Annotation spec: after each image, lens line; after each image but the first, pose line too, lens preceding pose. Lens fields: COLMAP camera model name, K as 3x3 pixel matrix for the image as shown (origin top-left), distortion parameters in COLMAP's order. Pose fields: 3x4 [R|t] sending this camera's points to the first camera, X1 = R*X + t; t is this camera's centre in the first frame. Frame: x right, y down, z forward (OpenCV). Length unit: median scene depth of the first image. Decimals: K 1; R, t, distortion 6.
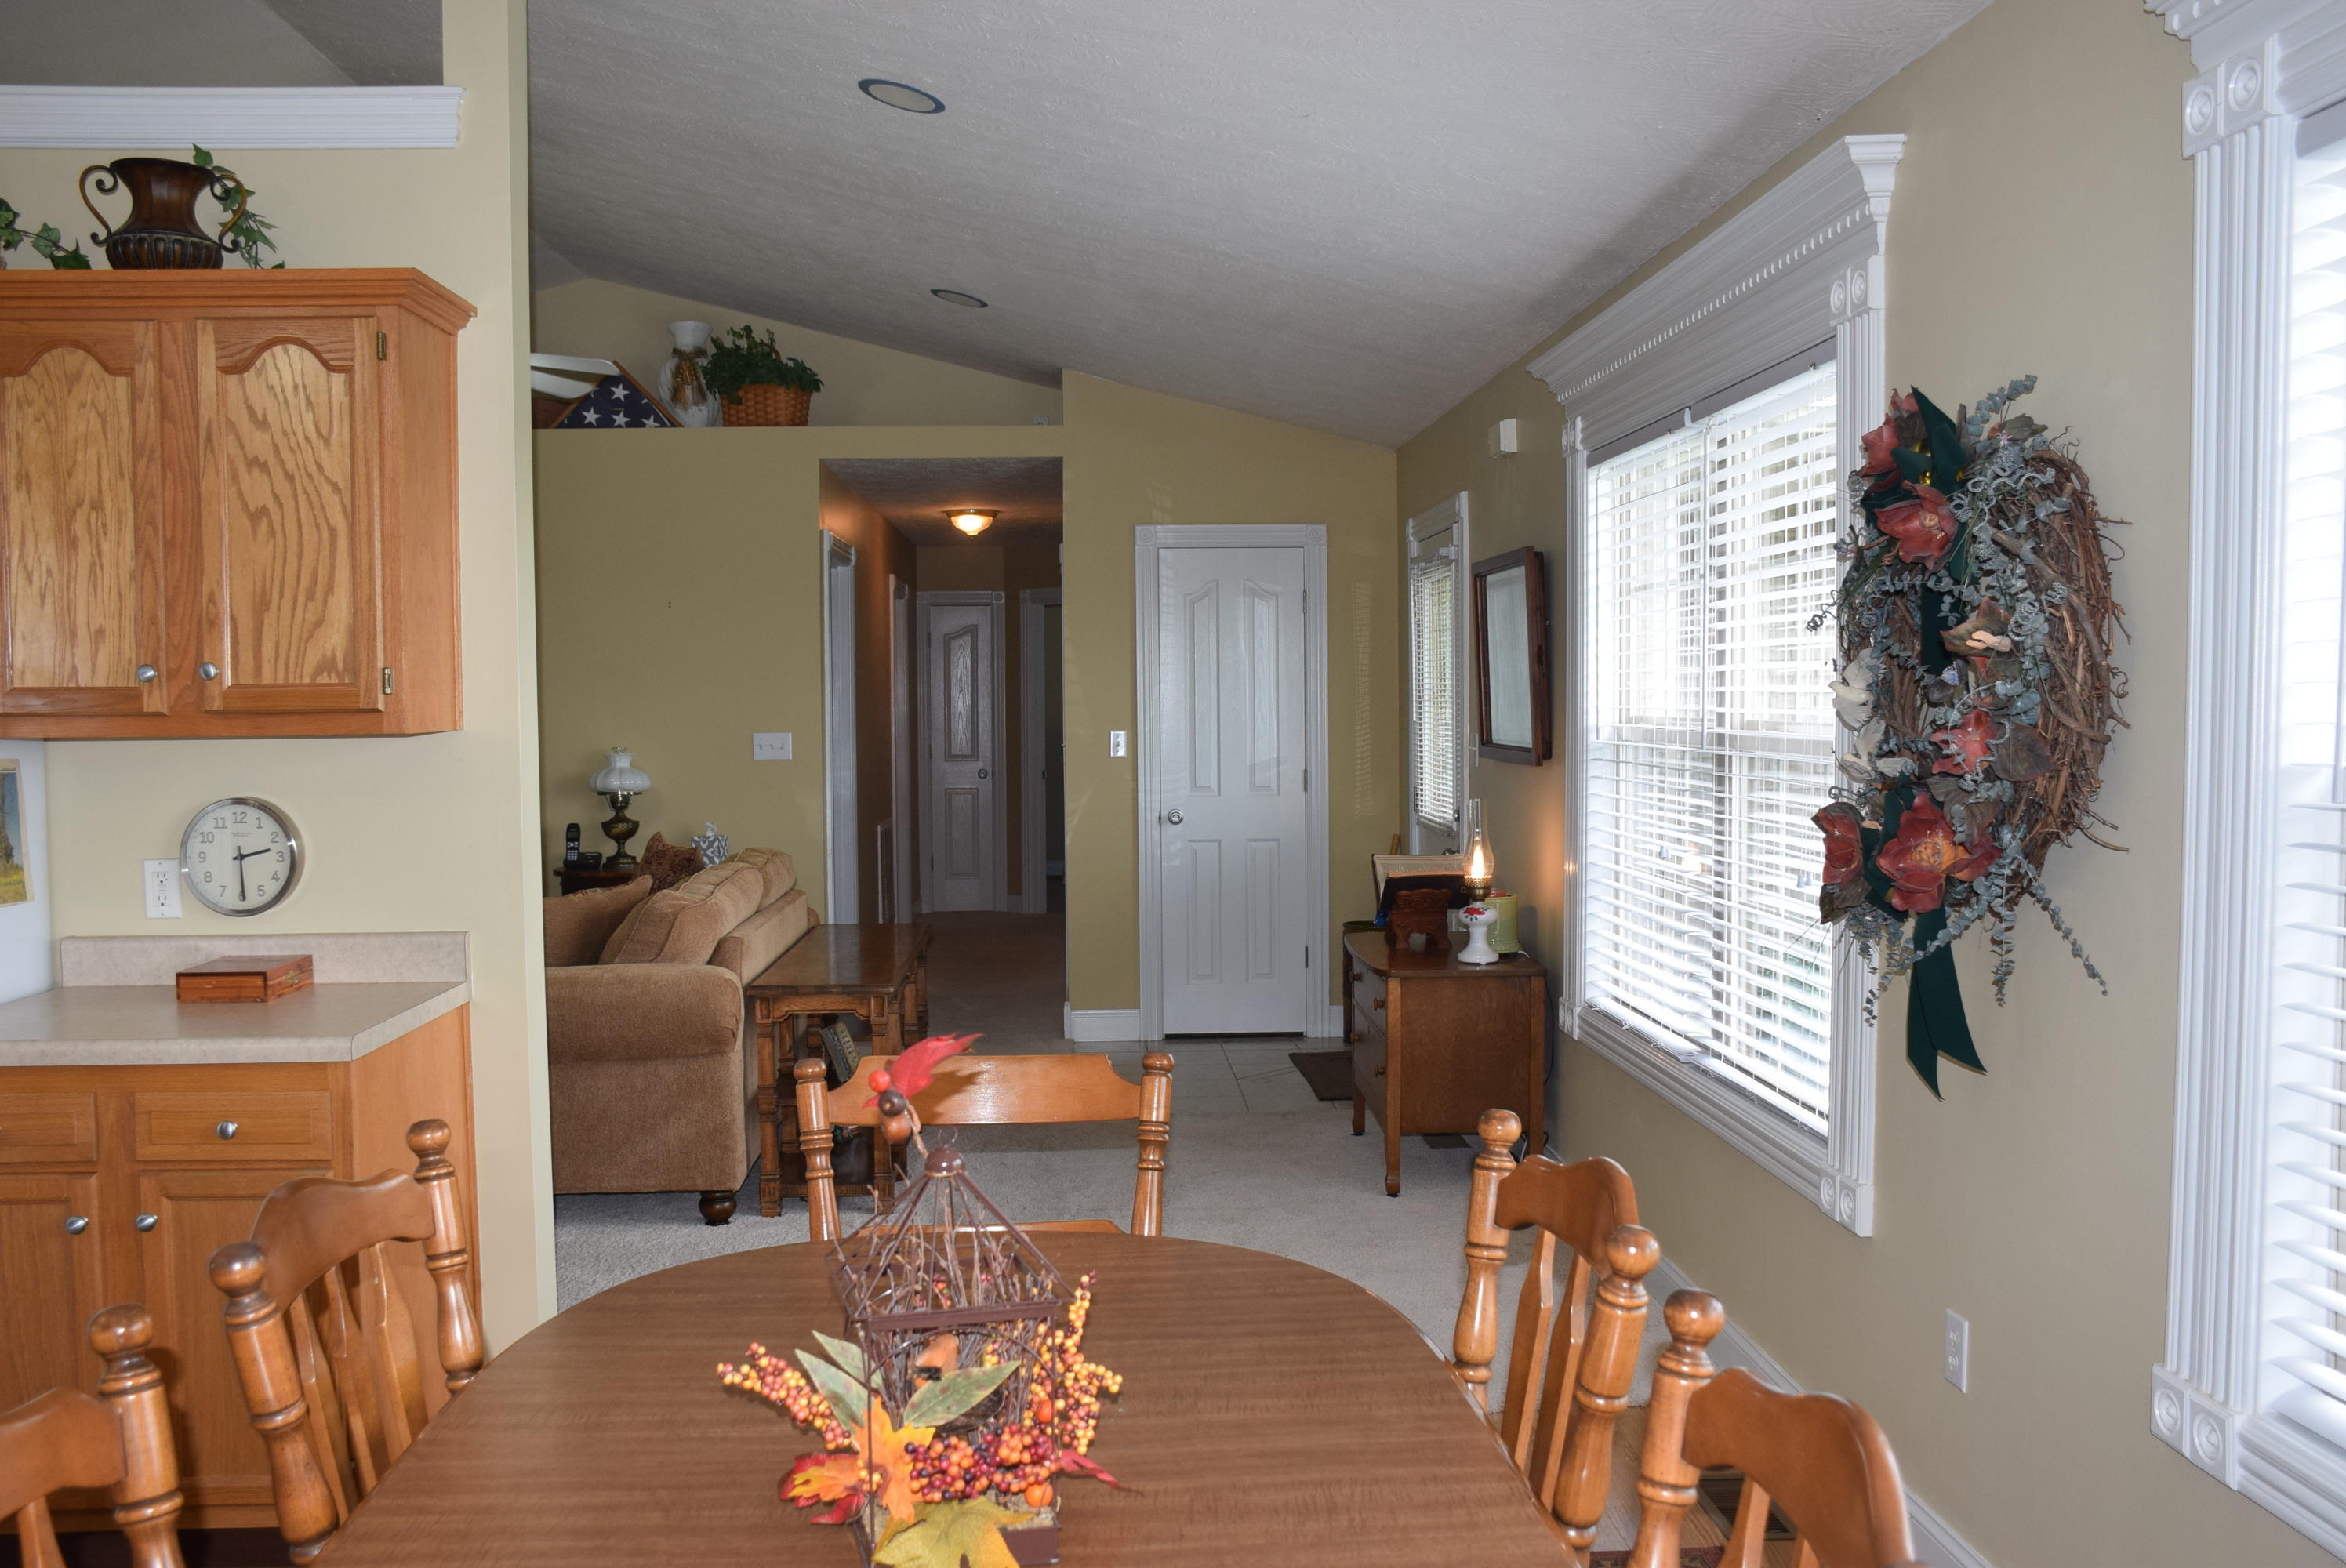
lens RADIAL K [[2034.2, 0, 1174.4], [0, 2034.2, 777.9], [0, 0, 1]] dist [-0.037479, 0.077019]
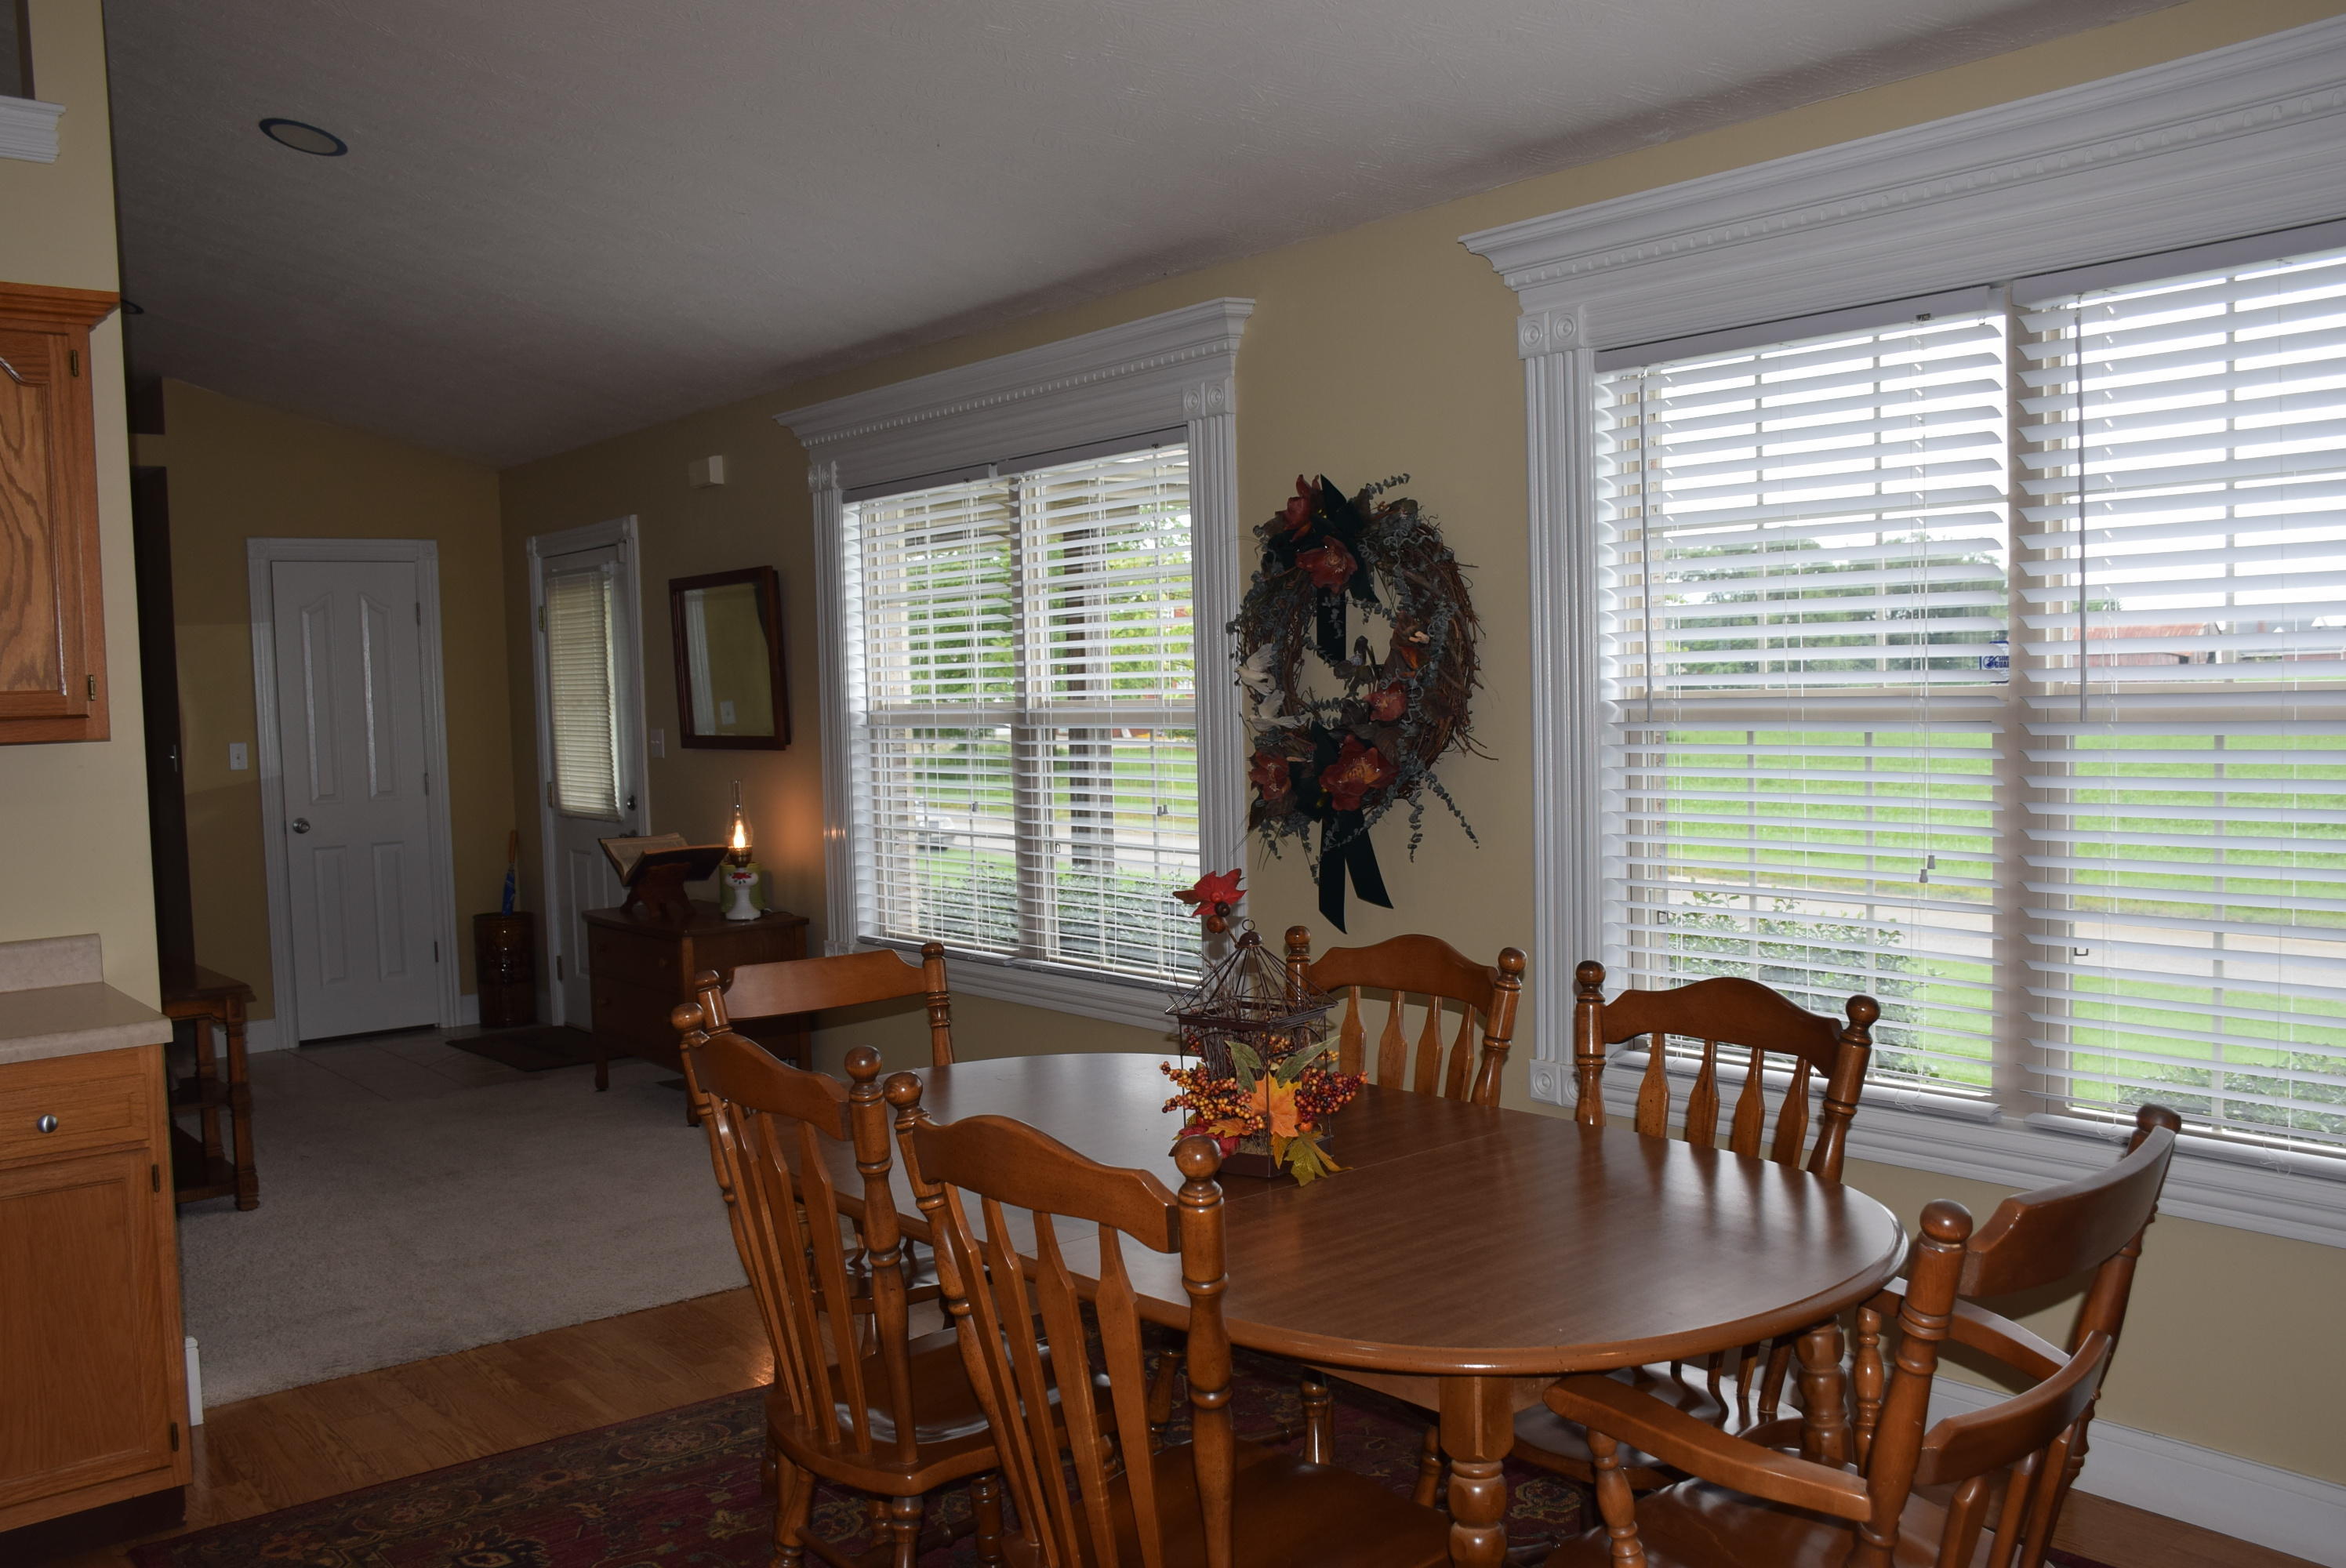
lens RADIAL K [[2034.2, 0, 1164.5], [0, 2034.2, 794.8], [0, 0, 1]] dist [-0.037479, 0.077019]
pose [[0.810699, -0.051027, 0.583236, -0.548394], [0.049576, 0.998600, 0.018457, 0.014628], [-0.583361, 0.013951, 0.812093, -0.157897]]
